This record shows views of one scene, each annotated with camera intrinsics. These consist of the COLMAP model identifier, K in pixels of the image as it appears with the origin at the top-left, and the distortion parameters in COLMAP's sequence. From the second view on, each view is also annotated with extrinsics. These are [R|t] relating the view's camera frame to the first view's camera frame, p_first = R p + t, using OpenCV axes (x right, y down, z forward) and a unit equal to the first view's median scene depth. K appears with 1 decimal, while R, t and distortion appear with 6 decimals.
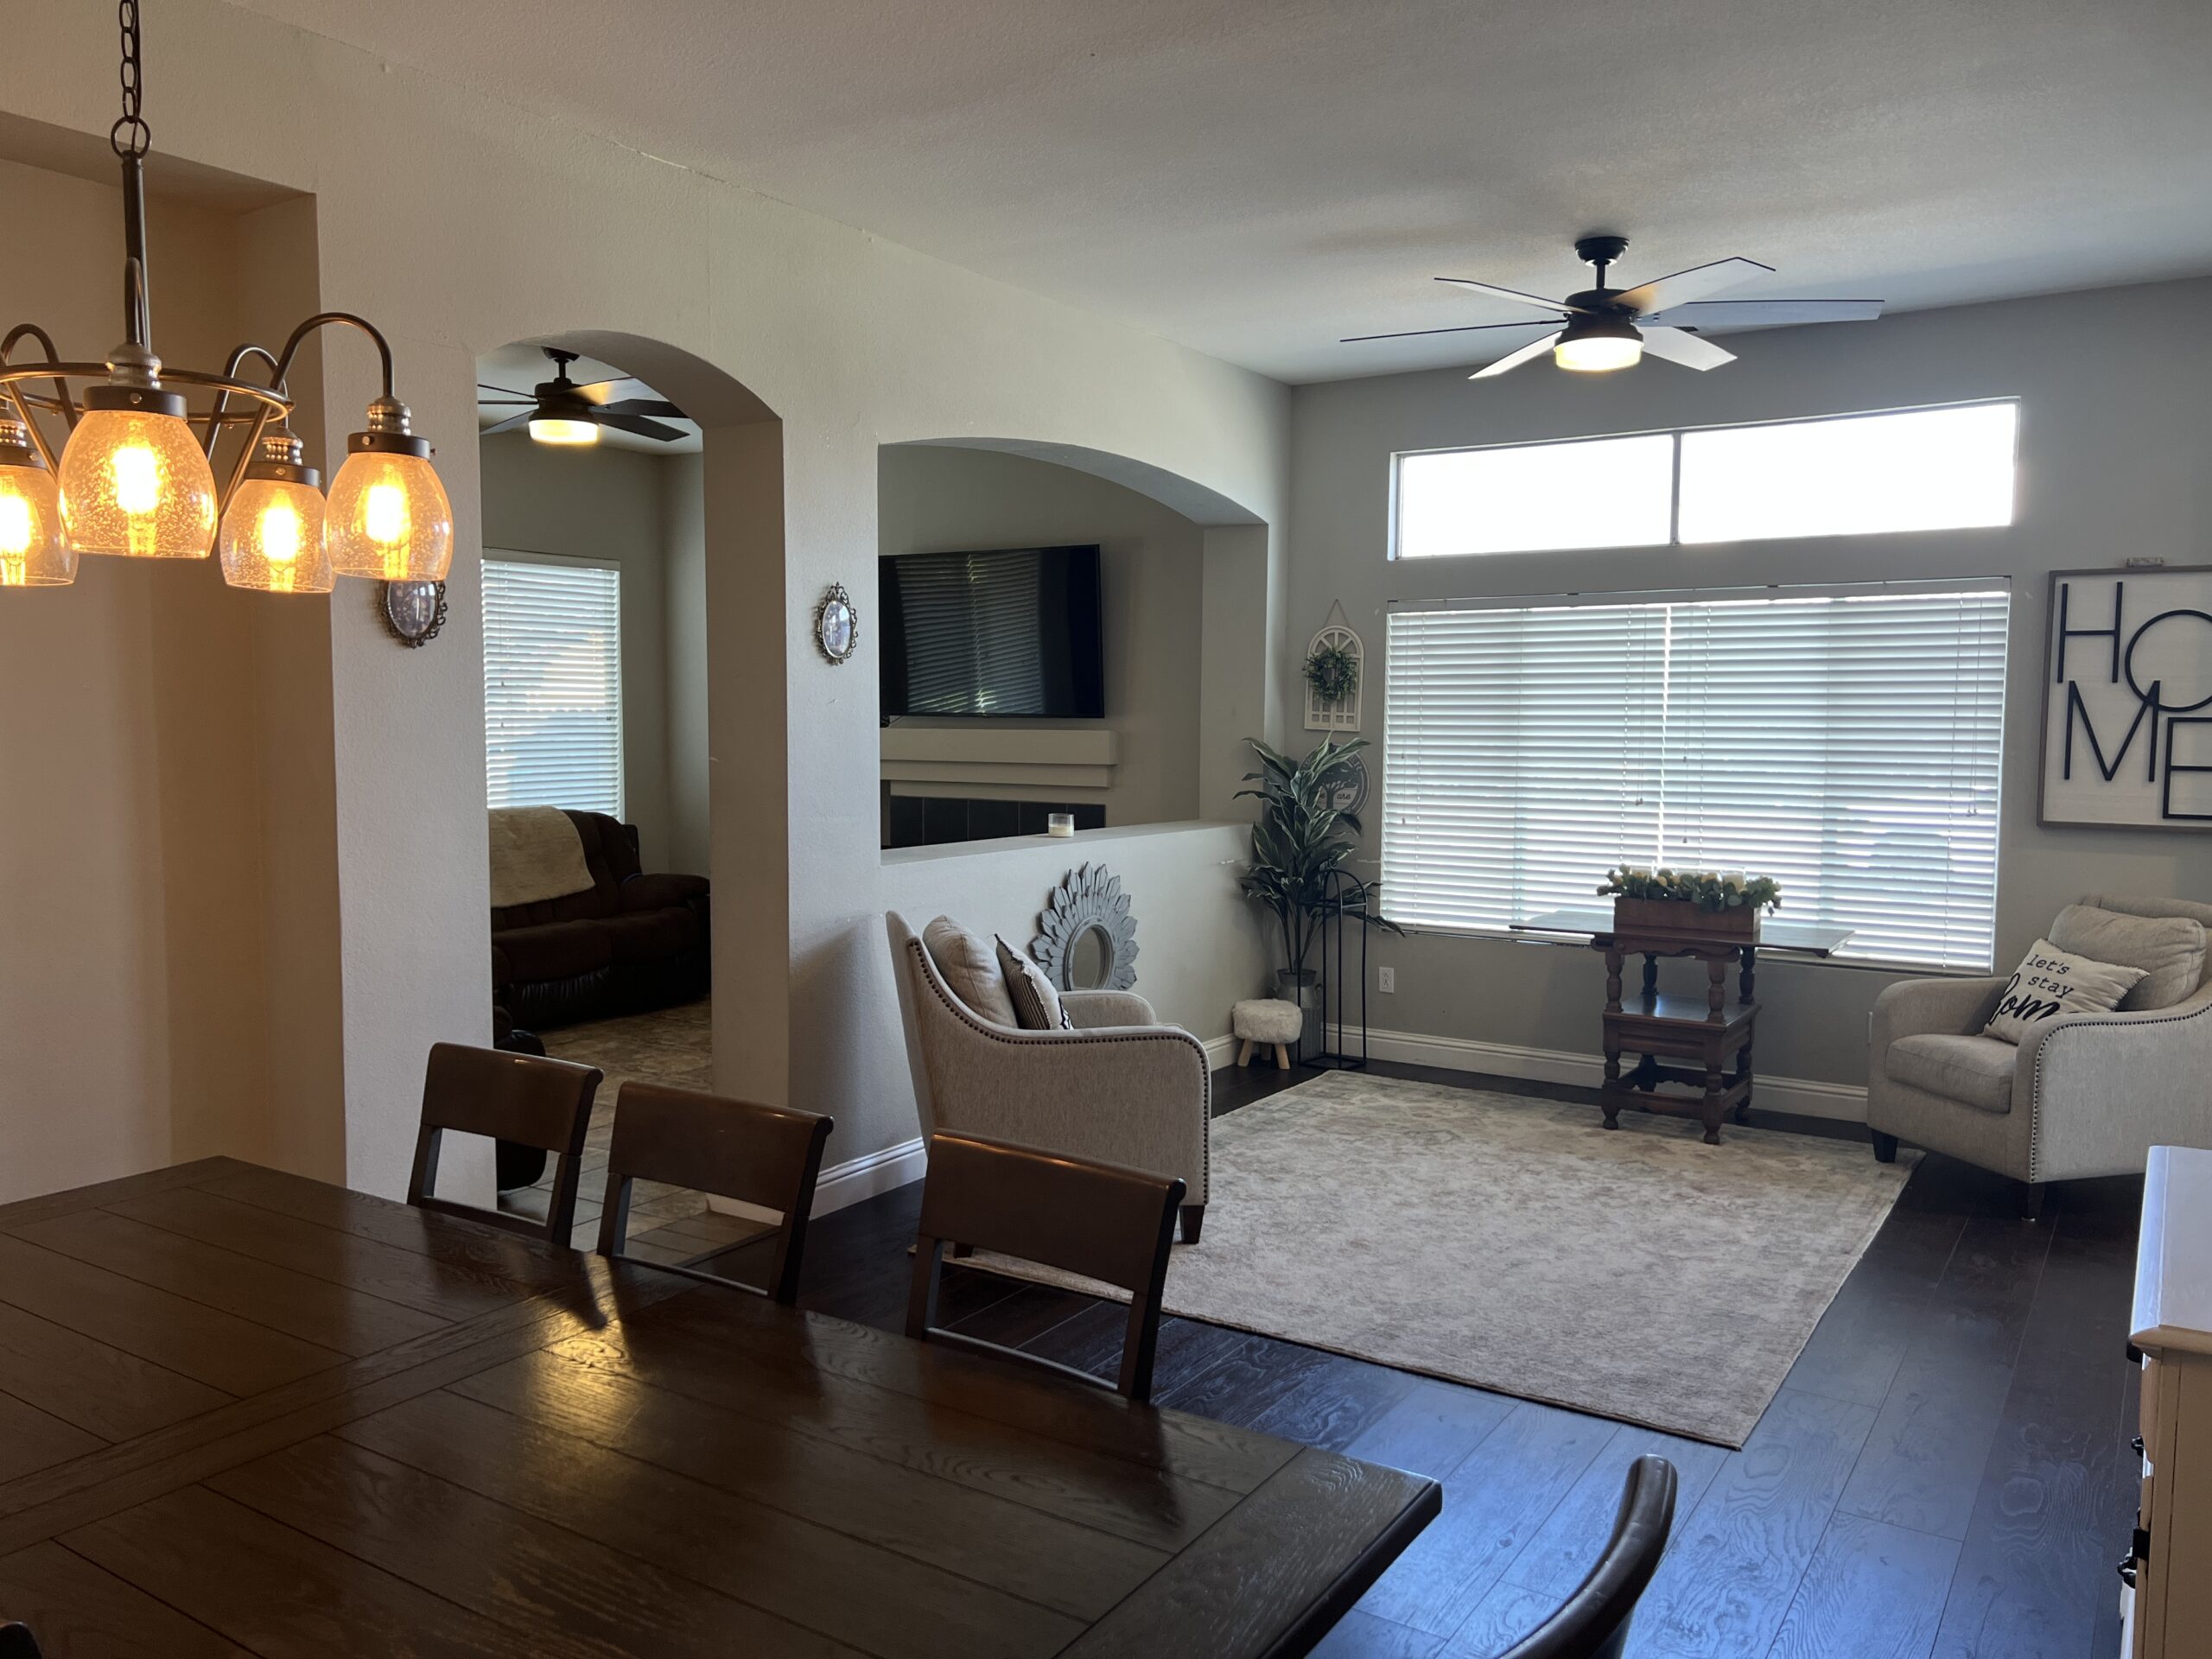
lens RADIAL K [[1641.7, 0, 1106.2], [0, 1641.7, 814.1], [0, 0, 1]] dist [-0.008493, -0.008894]
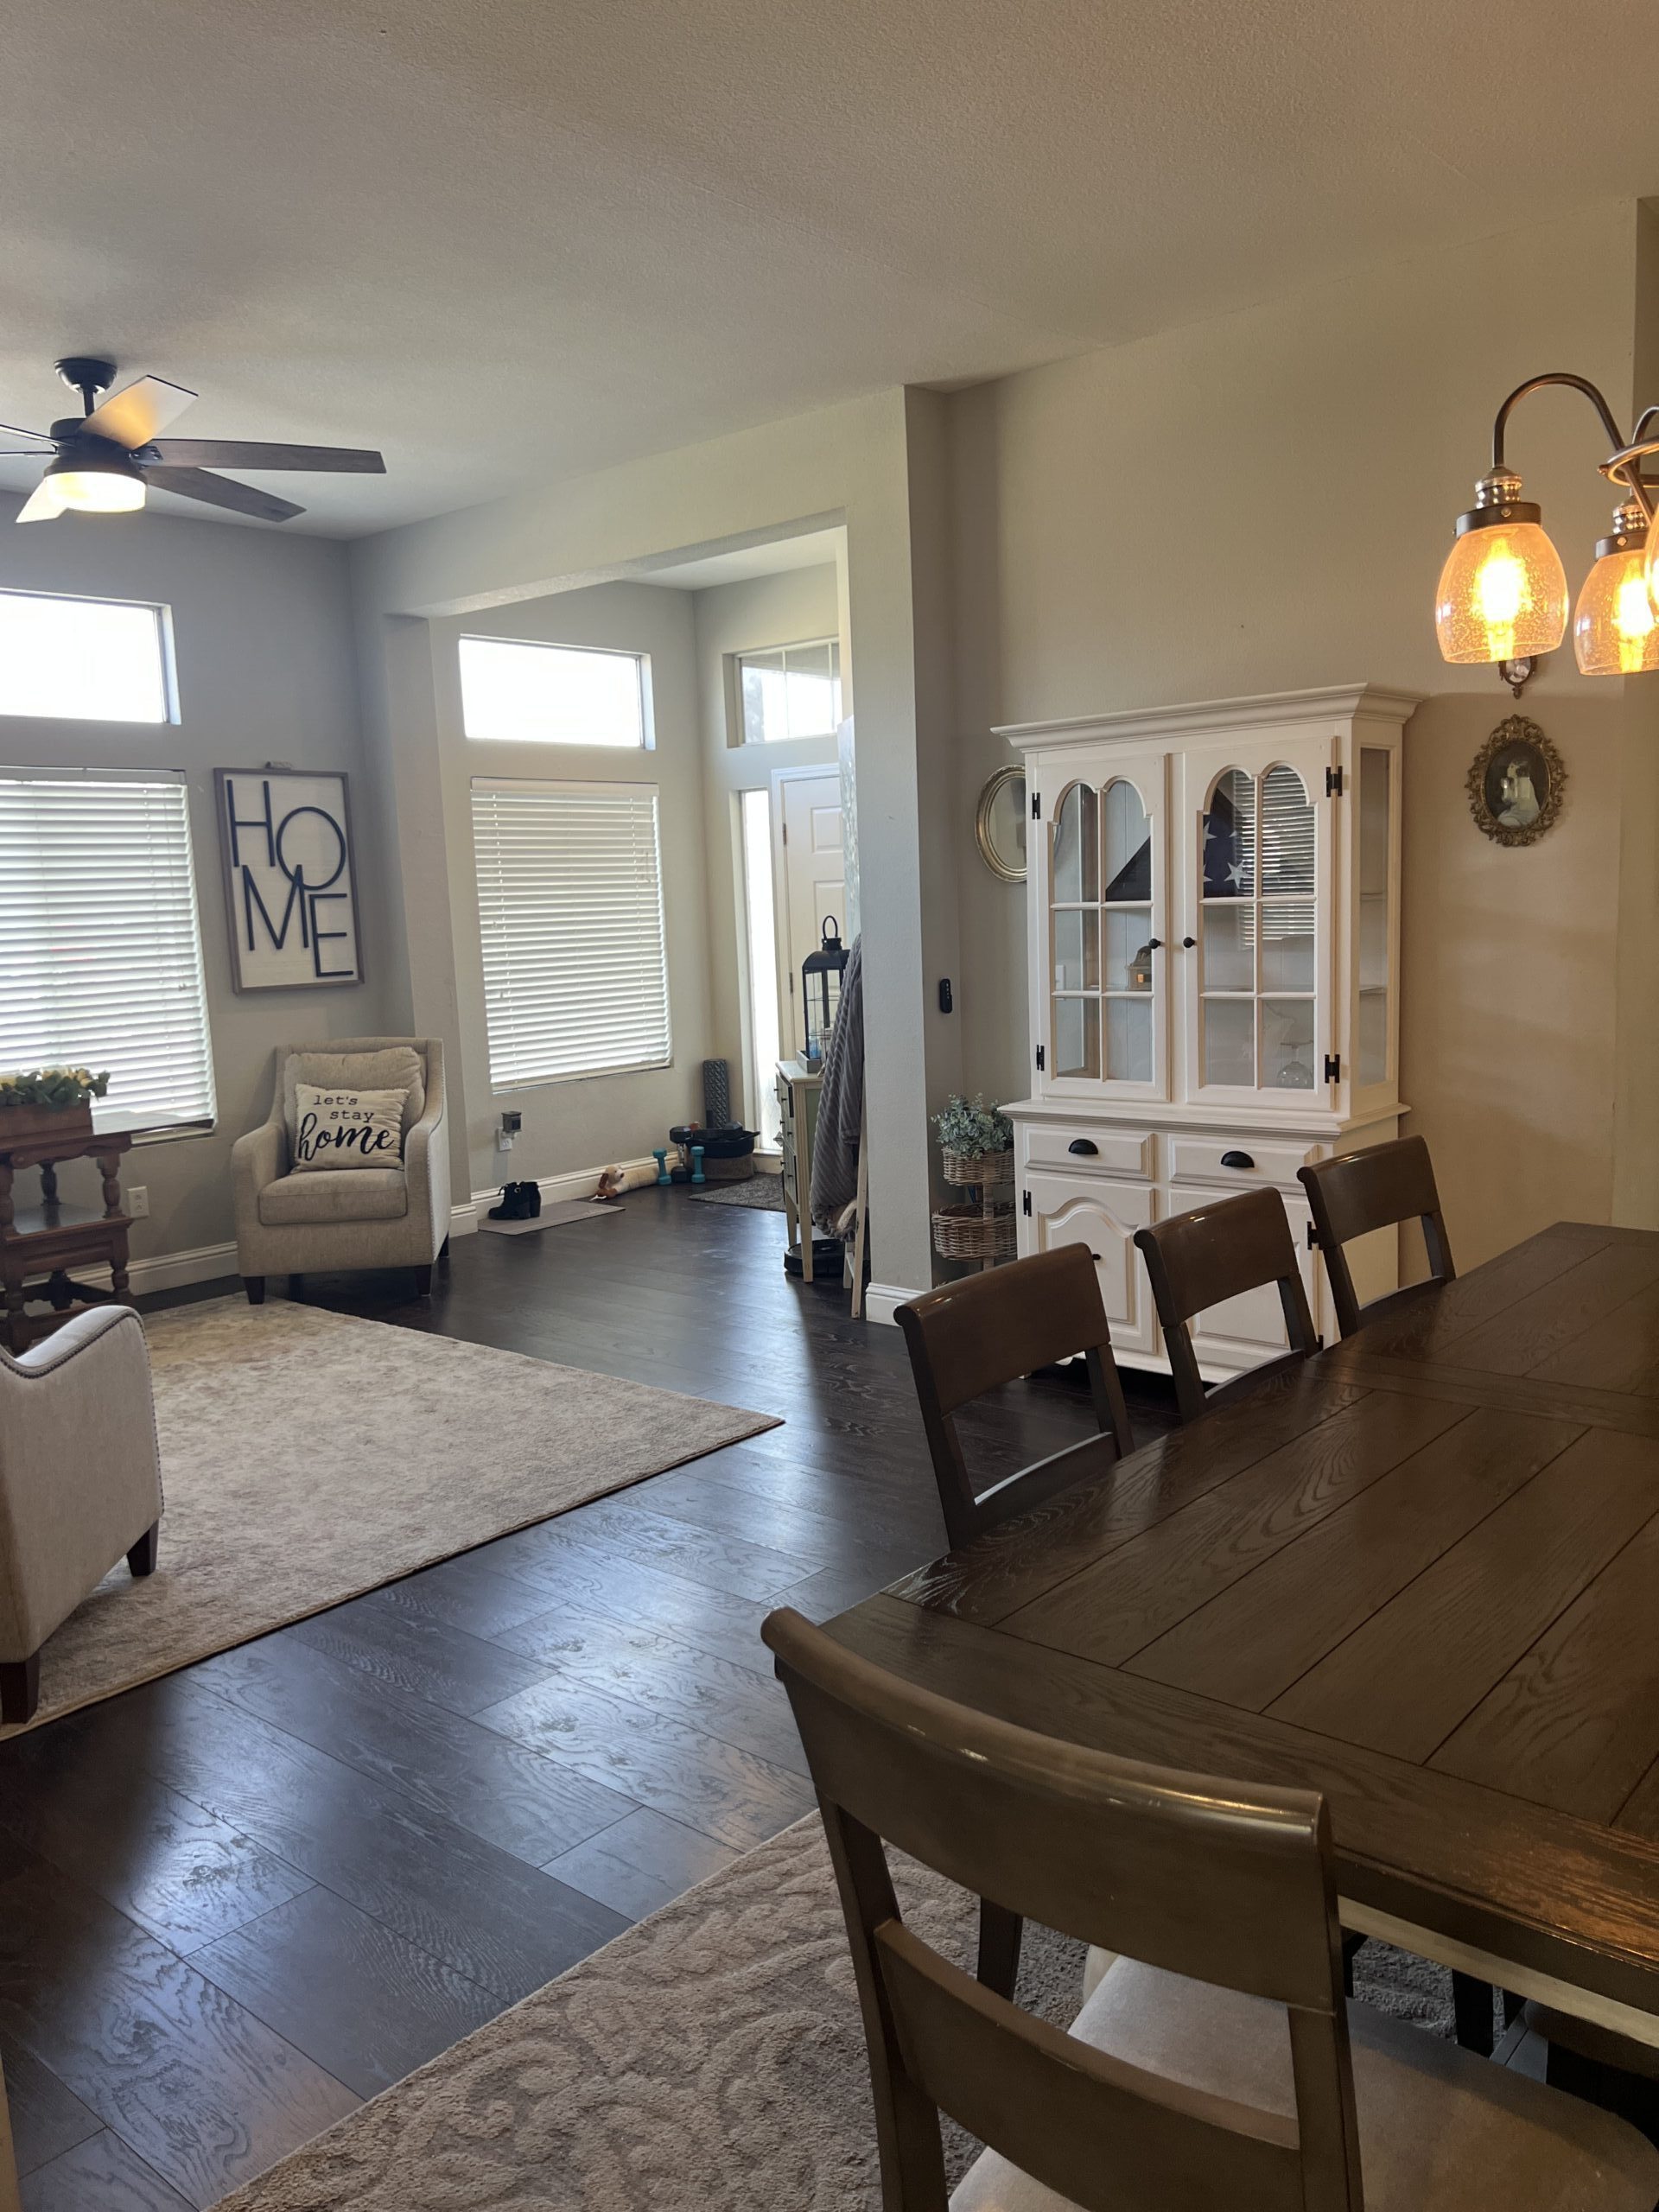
lens RADIAL K [[1641.7, 0, 829.5], [0, 1641.7, 1106.0], [0, 0, 1]] dist [-0.008493, -0.008894]
pose [[0.102412, -0.135798, 0.985429, -0.549162], [0.097961, 0.987199, 0.125861, -0.019023], [-0.989907, 0.083645, 0.114404, 0.484118]]
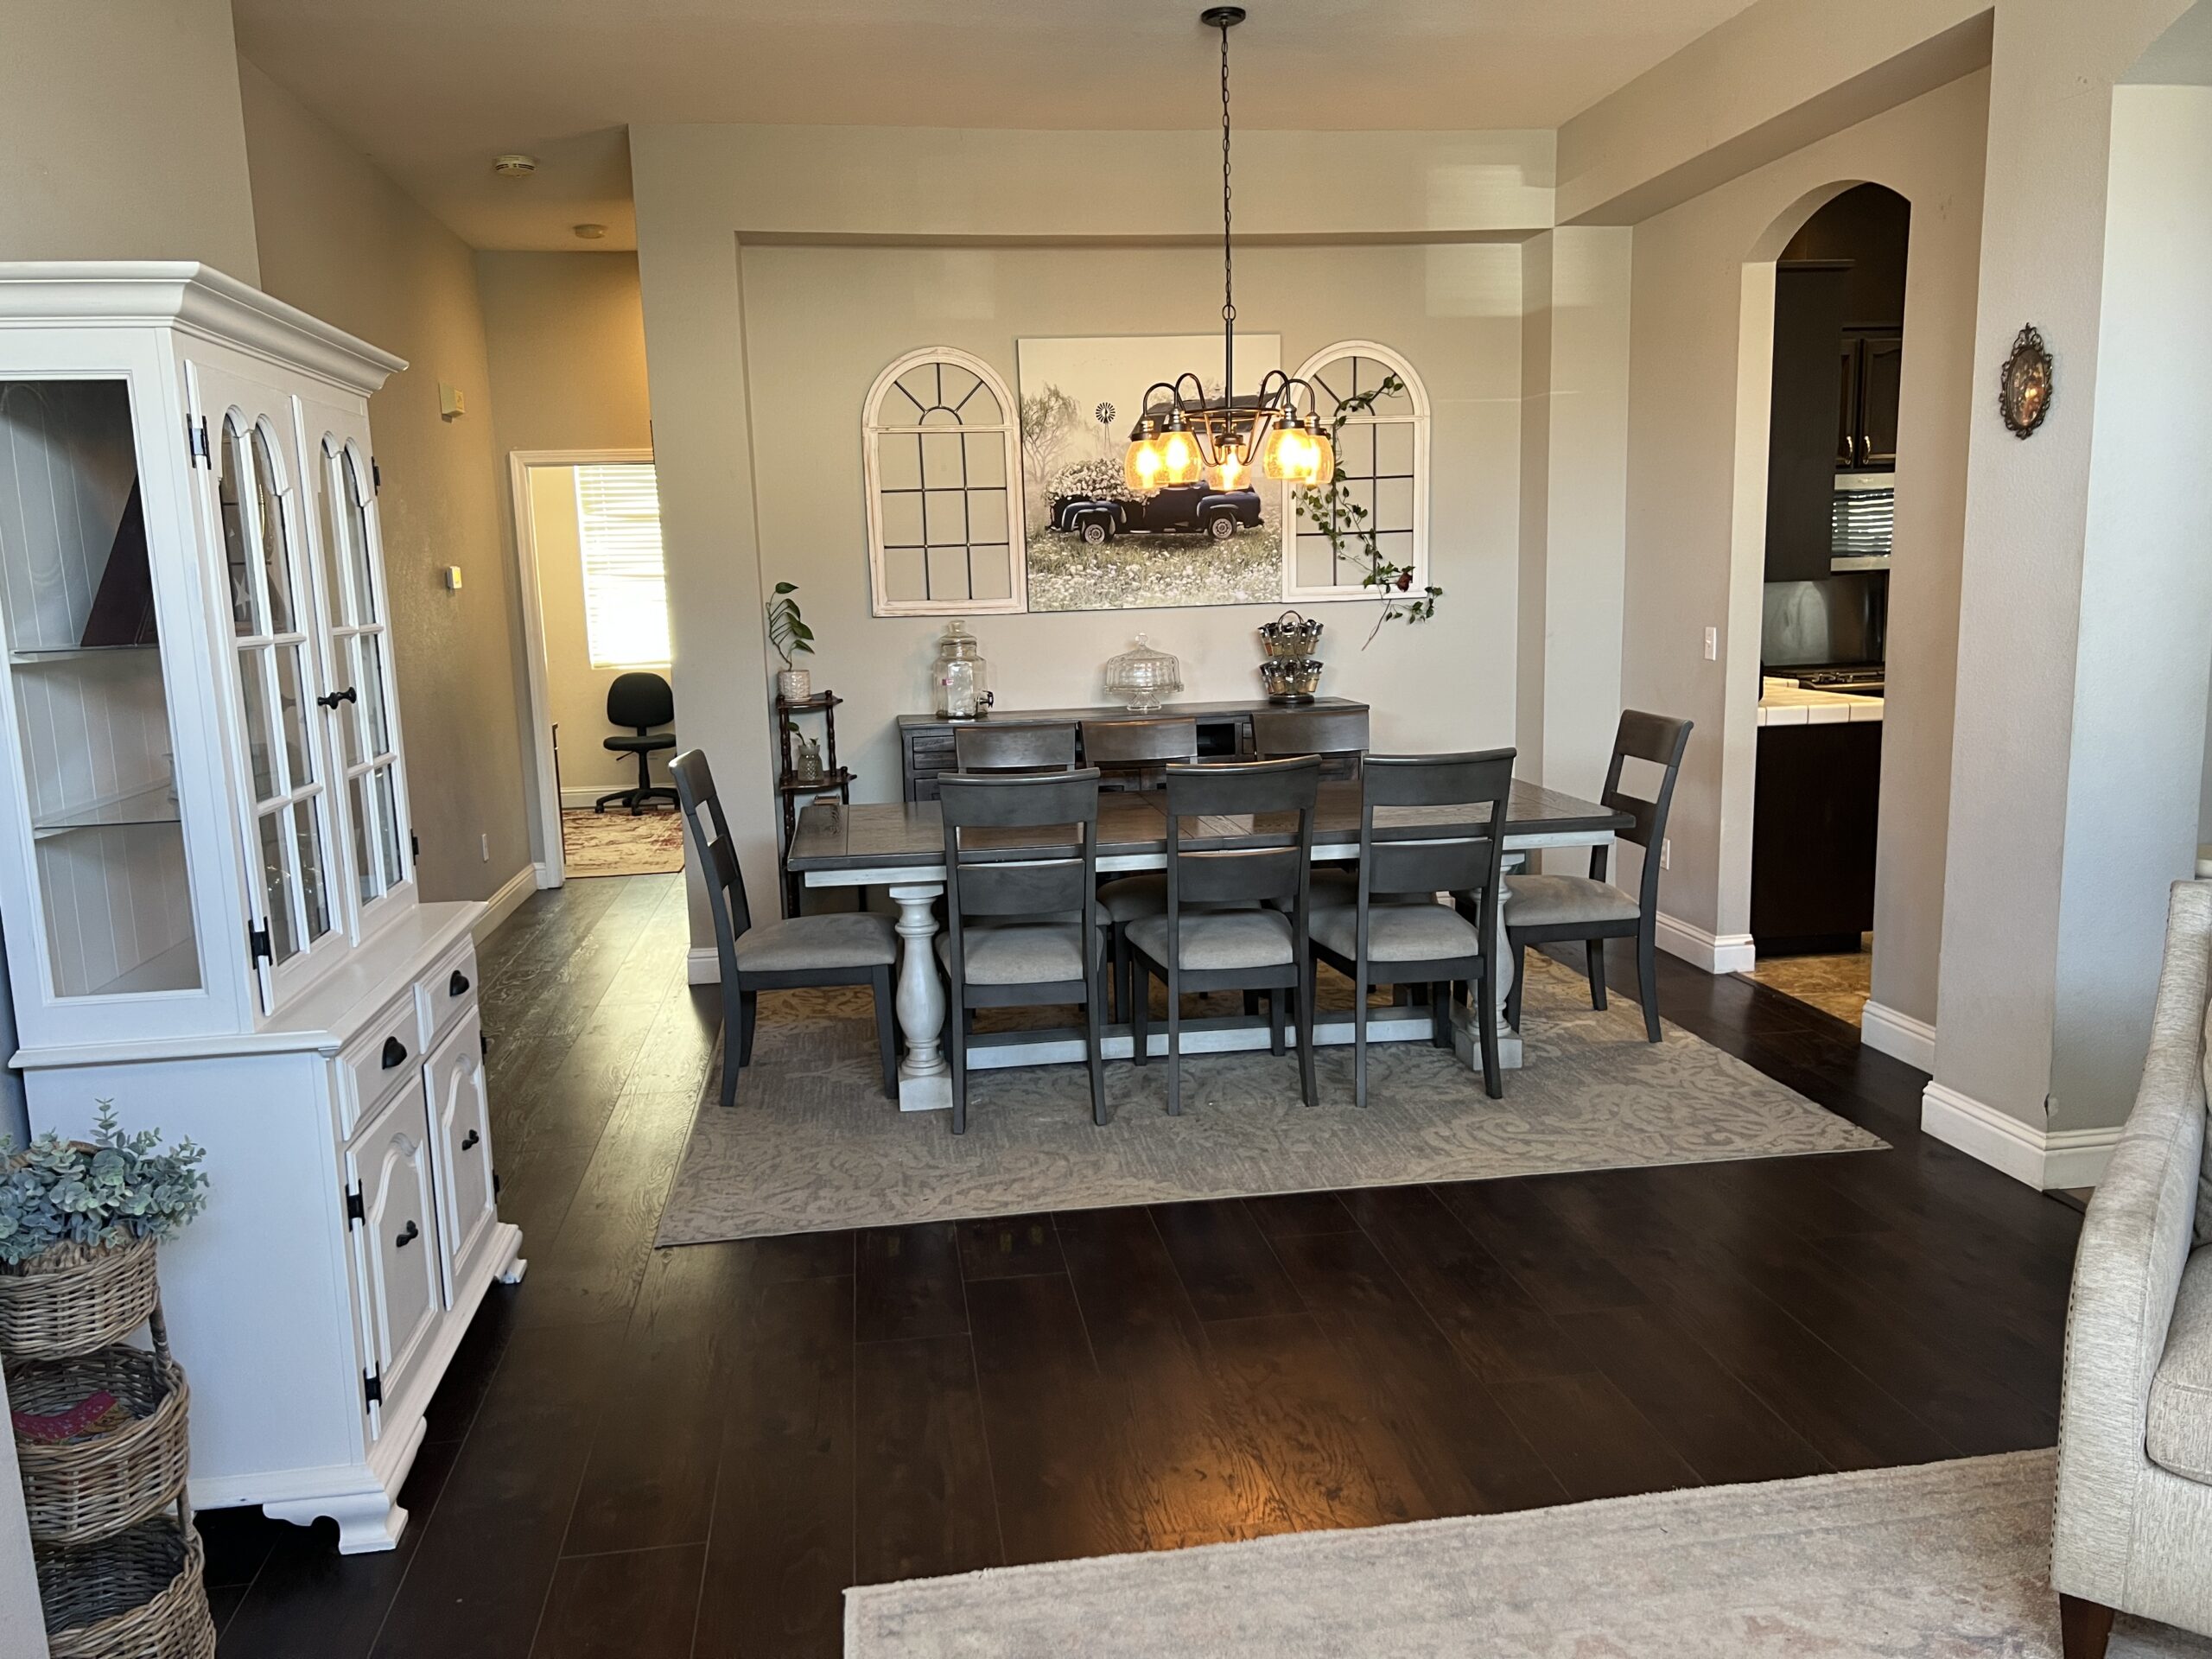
lens RADIAL K [[1683.8, 0, 1106.0], [0, 1683.8, 829.5], [0, 0, 1]] dist [0.047036, -0.004475]
pose [[-0.737106, 0.123336, -0.664427, 0.453628], [-0.017707, 0.979342, 0.201436, -0.046726], [0.675546, 0.160245, -0.719694, 0.945135]]
